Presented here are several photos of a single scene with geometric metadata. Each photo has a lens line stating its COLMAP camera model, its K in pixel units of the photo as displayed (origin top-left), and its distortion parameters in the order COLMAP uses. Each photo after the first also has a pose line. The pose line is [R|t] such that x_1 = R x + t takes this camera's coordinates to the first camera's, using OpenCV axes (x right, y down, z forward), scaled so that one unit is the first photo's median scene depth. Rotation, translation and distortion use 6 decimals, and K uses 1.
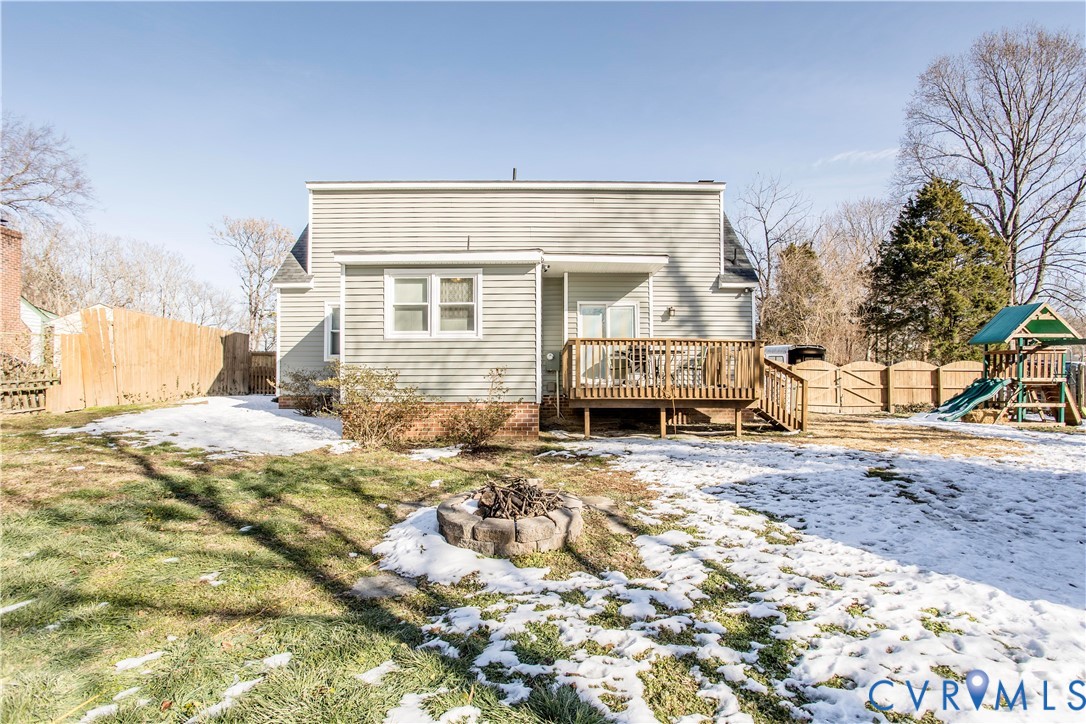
lens RADIAL K [[531.5, 0, 543.0], [0, 531.5, 362.0], [0, 0, 1]] dist [0.001226, 0.000493]
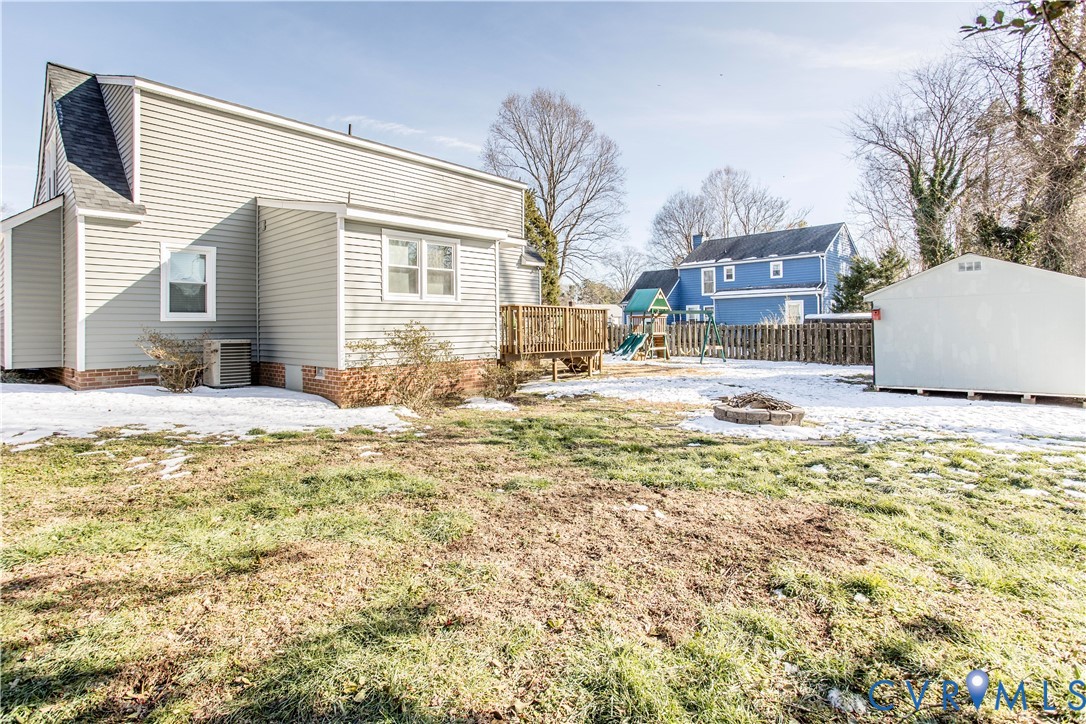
lens RADIAL K [[540.3, 0, 542.3], [0, 540.3, 318.1], [0, 0, 1]] dist [-0.031027, -0.000087]
pose [[0.676803, 0.007825, 0.736123, -0.816304], [-0.009429, 0.999954, -0.001960, -0.012248], [-0.736104, -0.005615, 0.676845, 0.117603]]
